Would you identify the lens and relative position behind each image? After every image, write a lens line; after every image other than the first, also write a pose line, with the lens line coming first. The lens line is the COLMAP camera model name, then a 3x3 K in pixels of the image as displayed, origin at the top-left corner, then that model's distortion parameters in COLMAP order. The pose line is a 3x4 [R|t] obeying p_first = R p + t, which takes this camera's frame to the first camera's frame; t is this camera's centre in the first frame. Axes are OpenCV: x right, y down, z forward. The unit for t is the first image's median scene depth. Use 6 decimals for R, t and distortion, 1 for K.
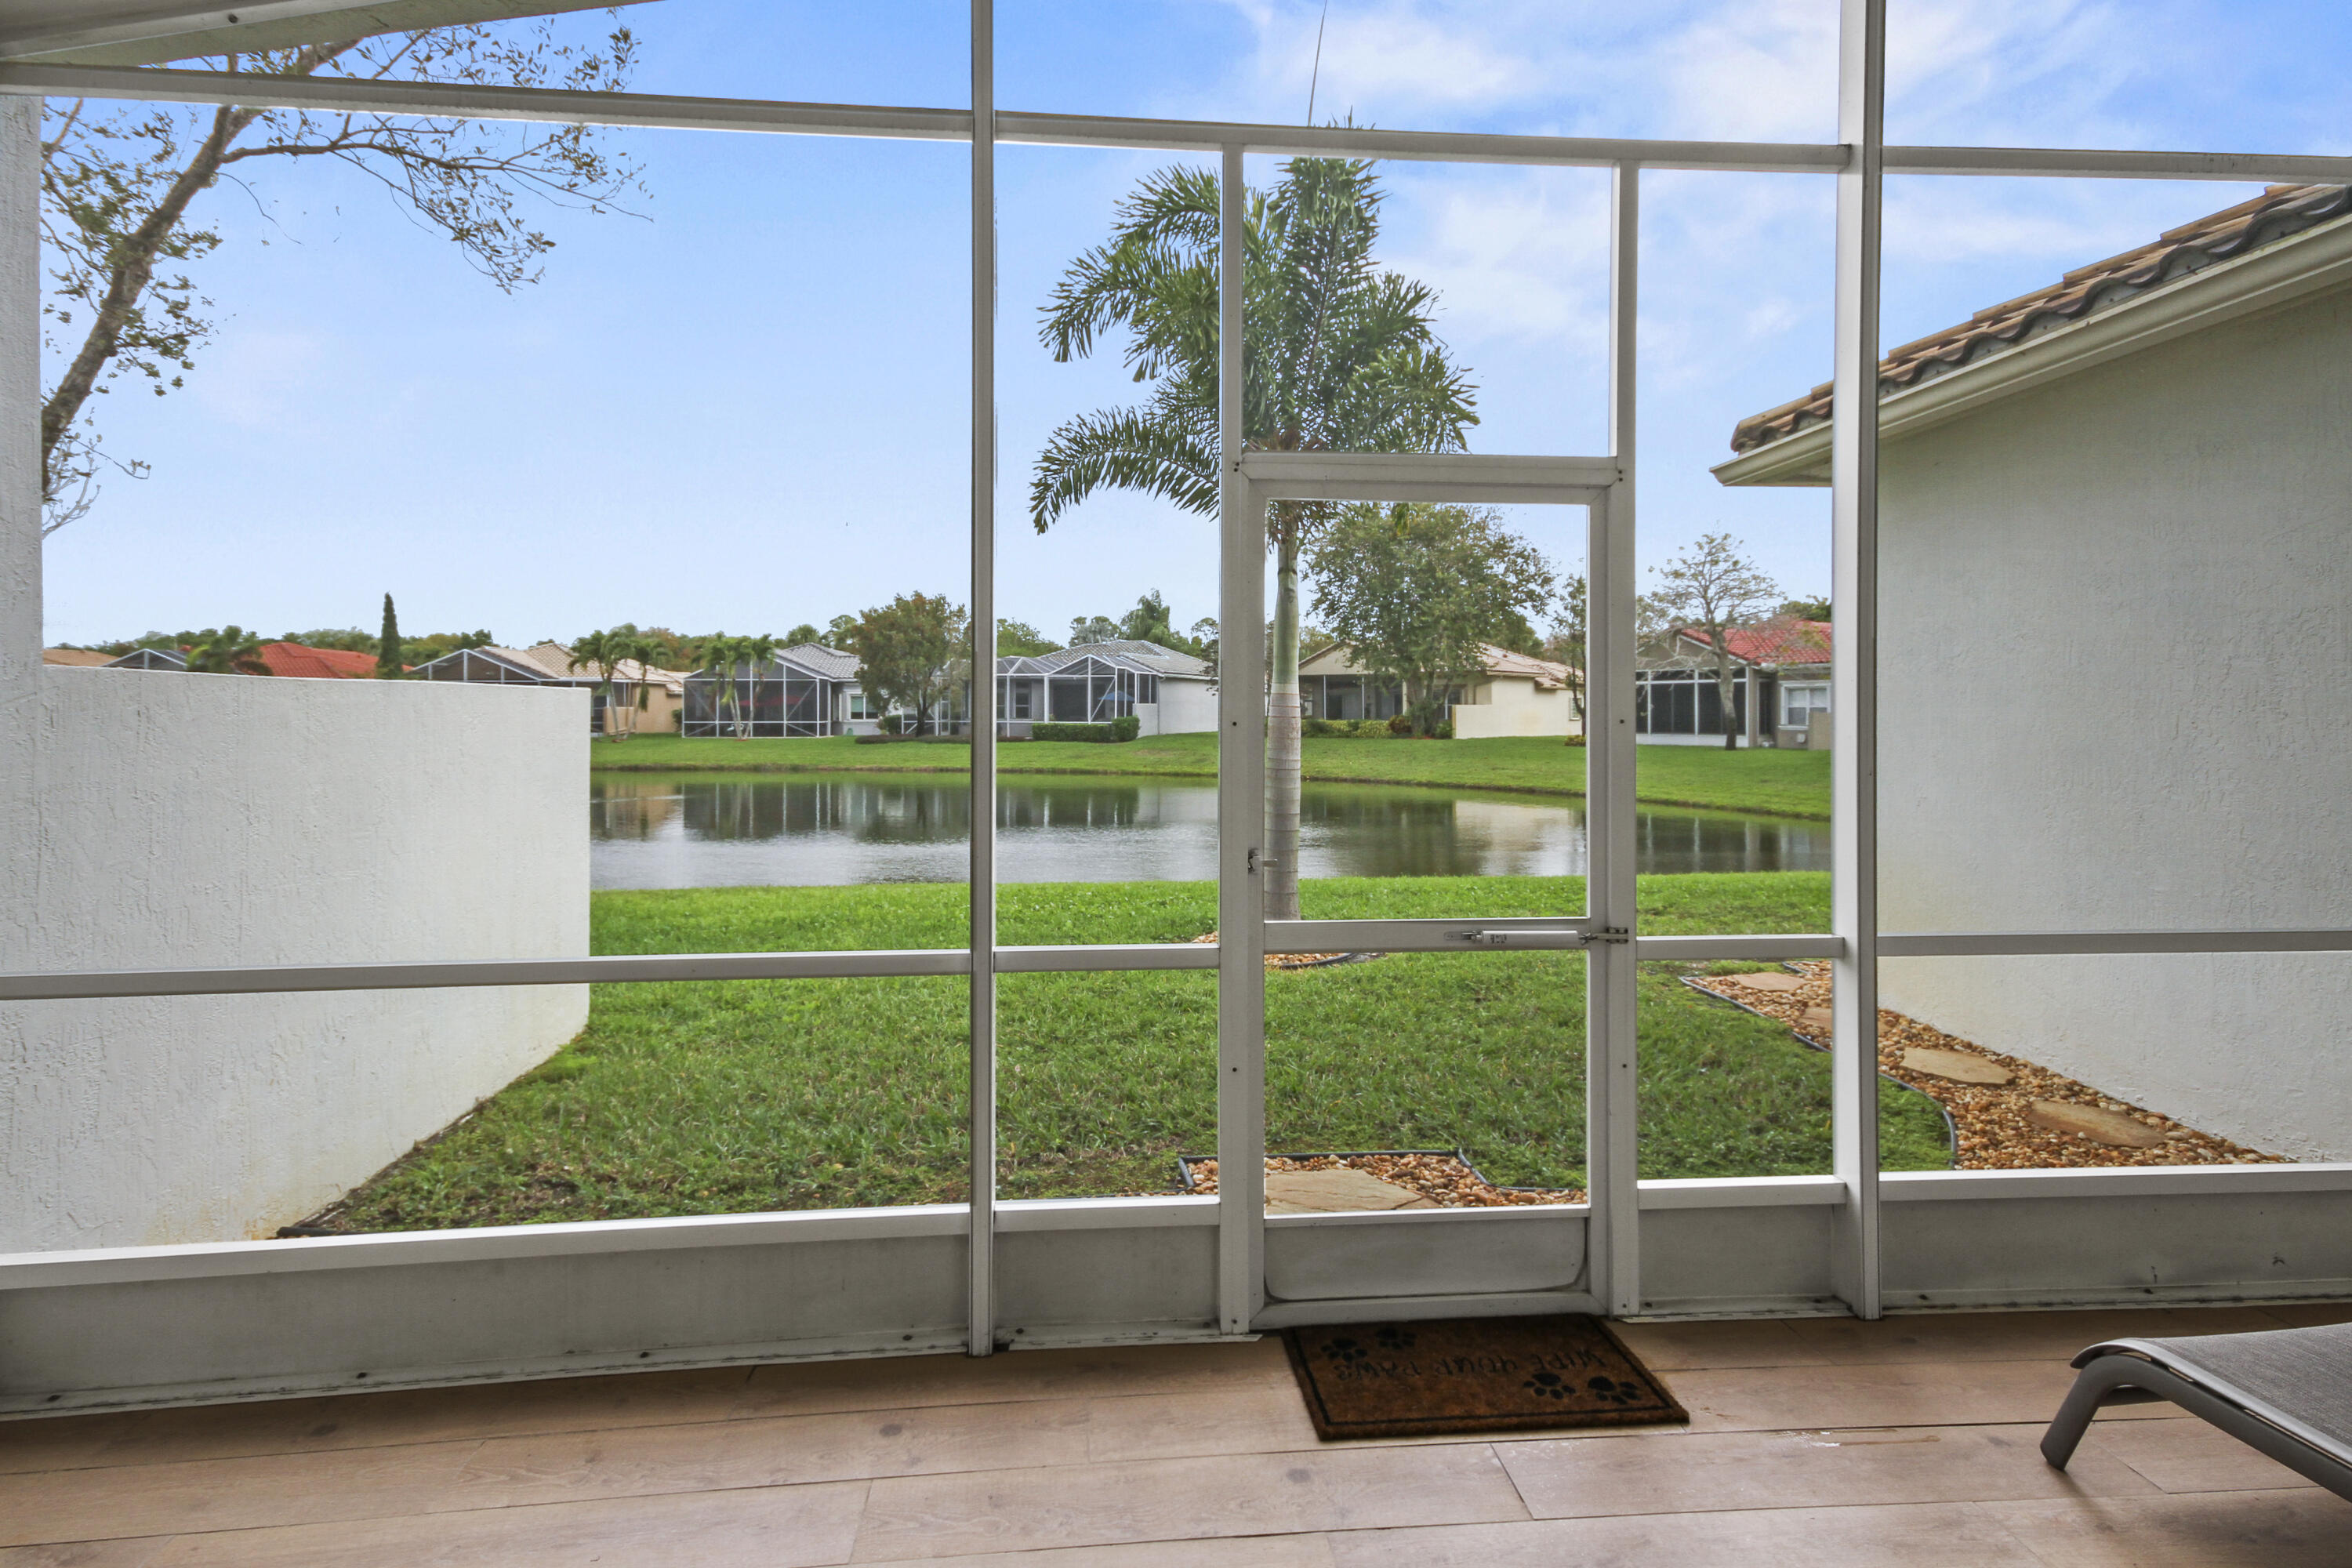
lens RADIAL K [[1142.9, 0, 1214.0], [0, 1142.9, 715.1], [0, 0, 1]] dist [0.000902, 0.000020]
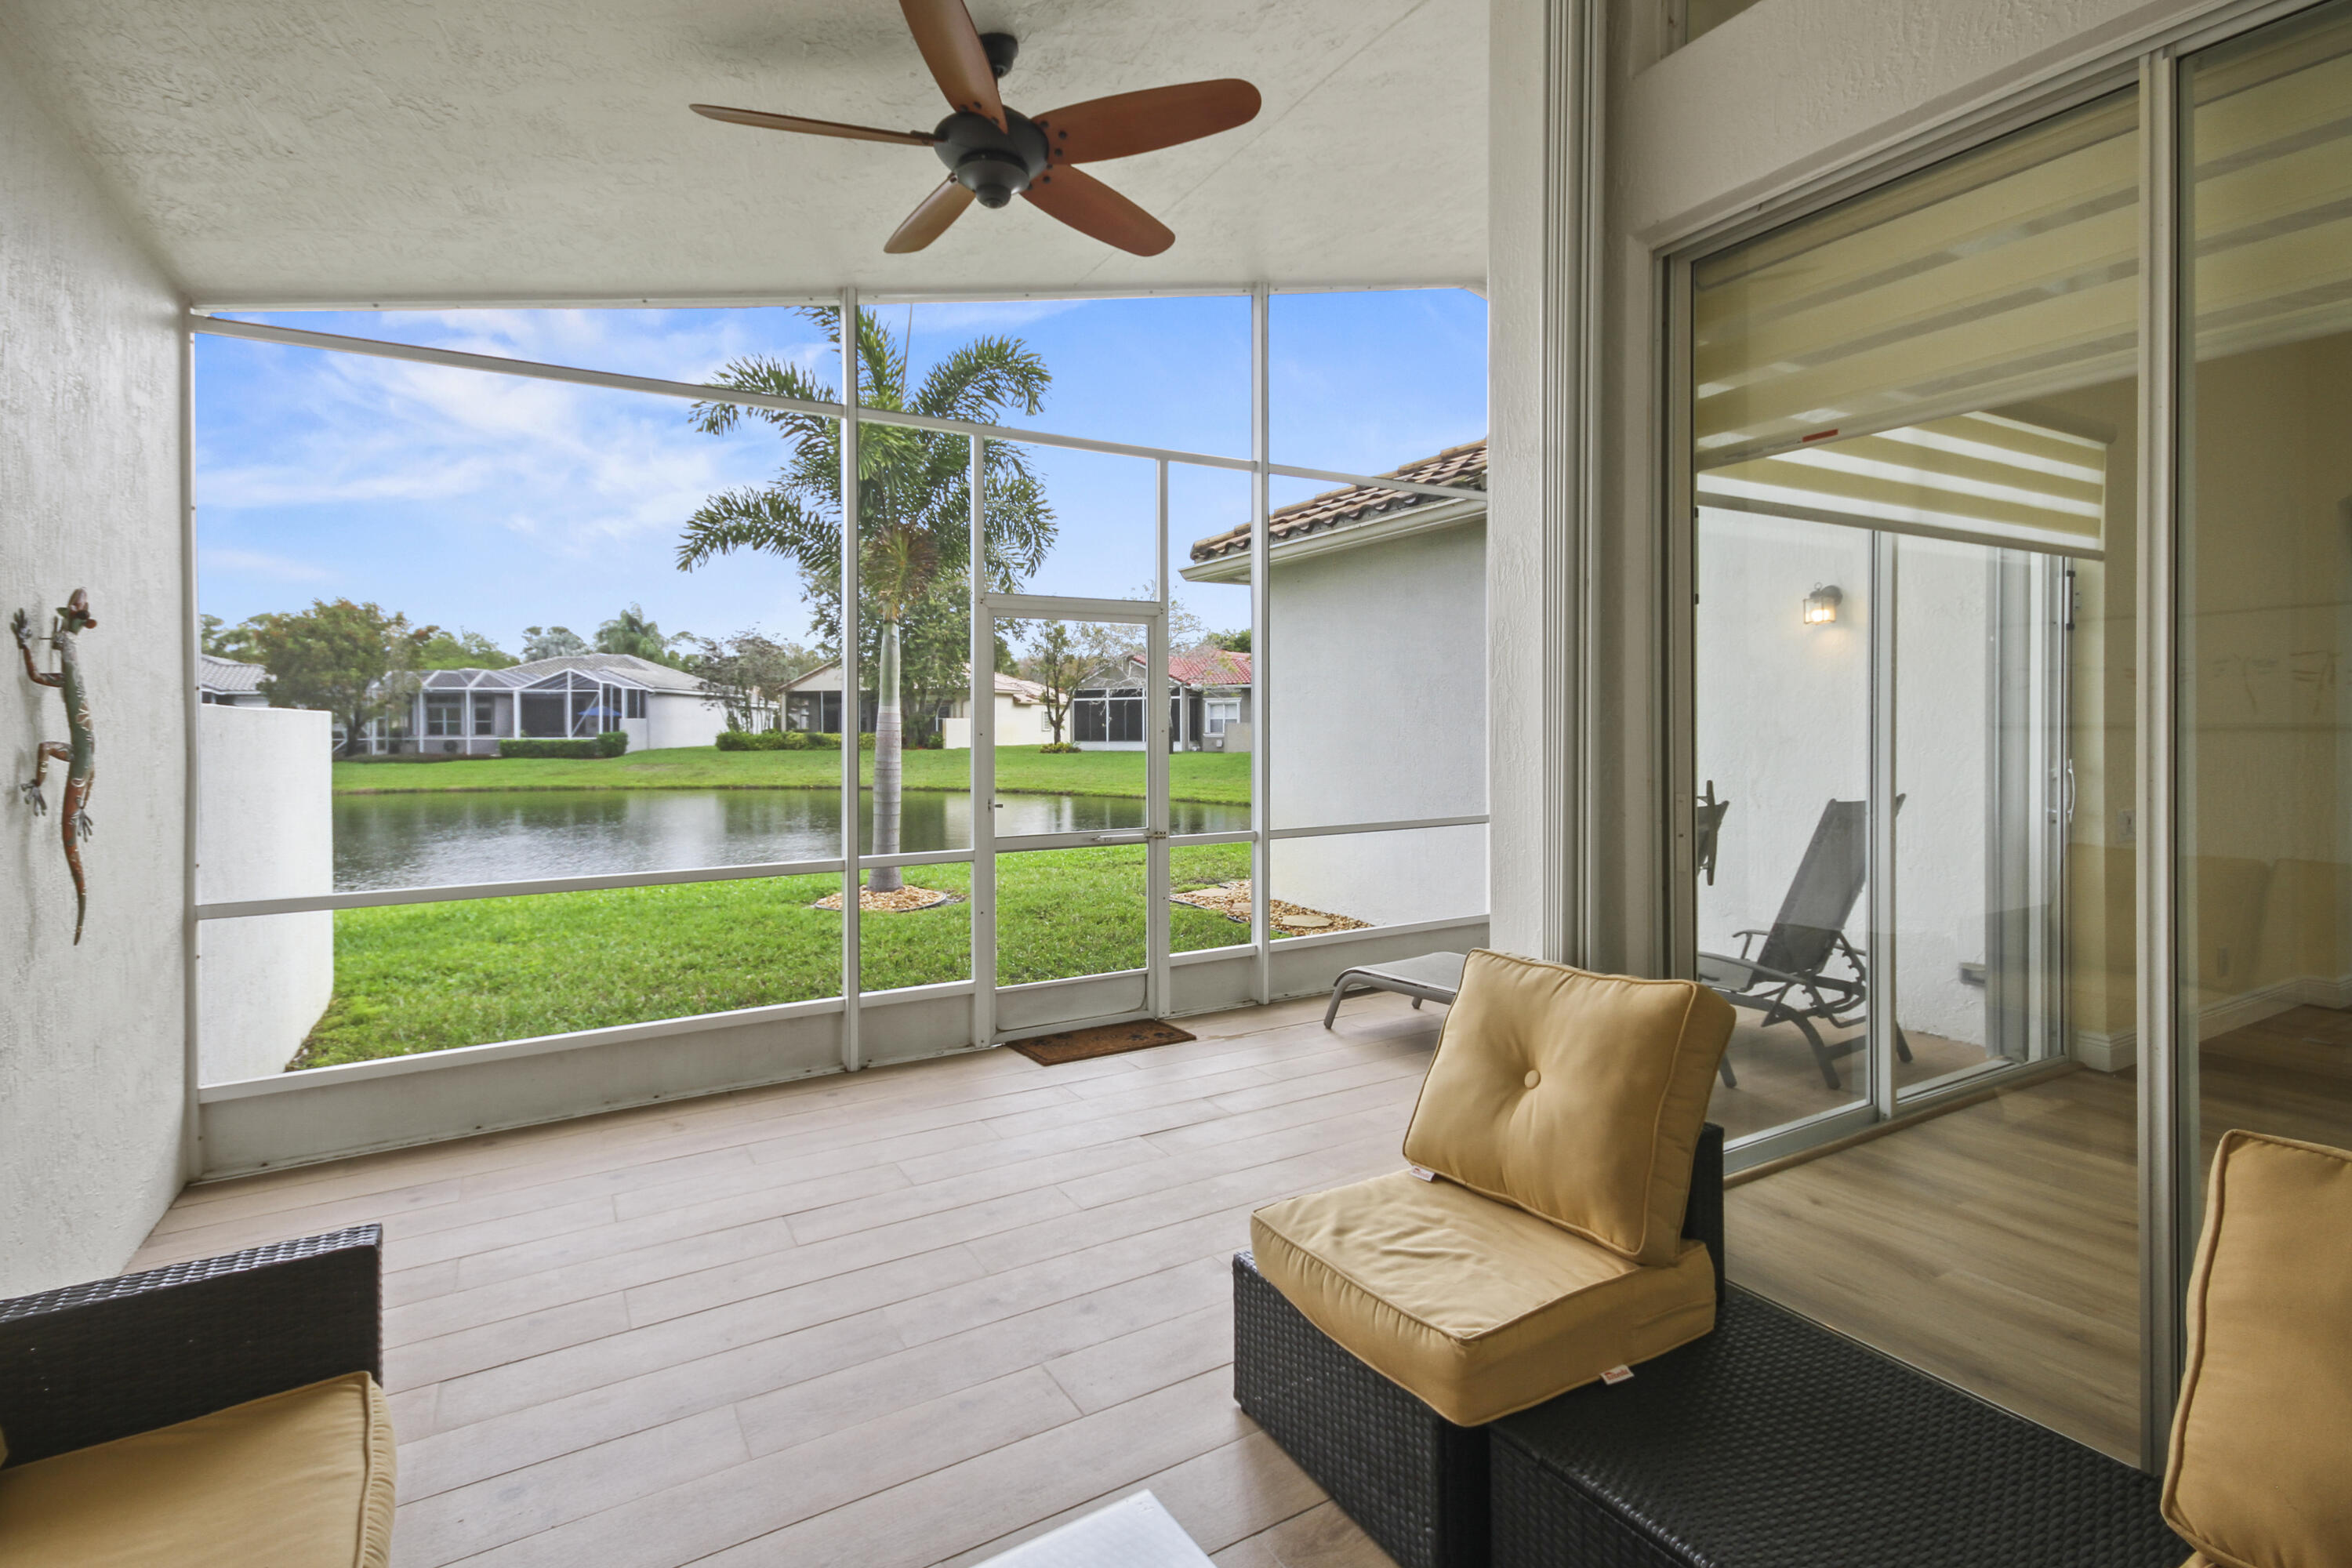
lens RADIAL K [[1142.9, 0, 1214.0], [0, 1142.9, 715.1], [0, 0, 1]] dist [0.000902, 0.000020]
pose [[0.889339, -0.003847, 0.457233, -0.069115], [0.009032, 0.999917, -0.009155, 0.000574], [-0.457160, 0.012272, 0.889300, -0.120145]]
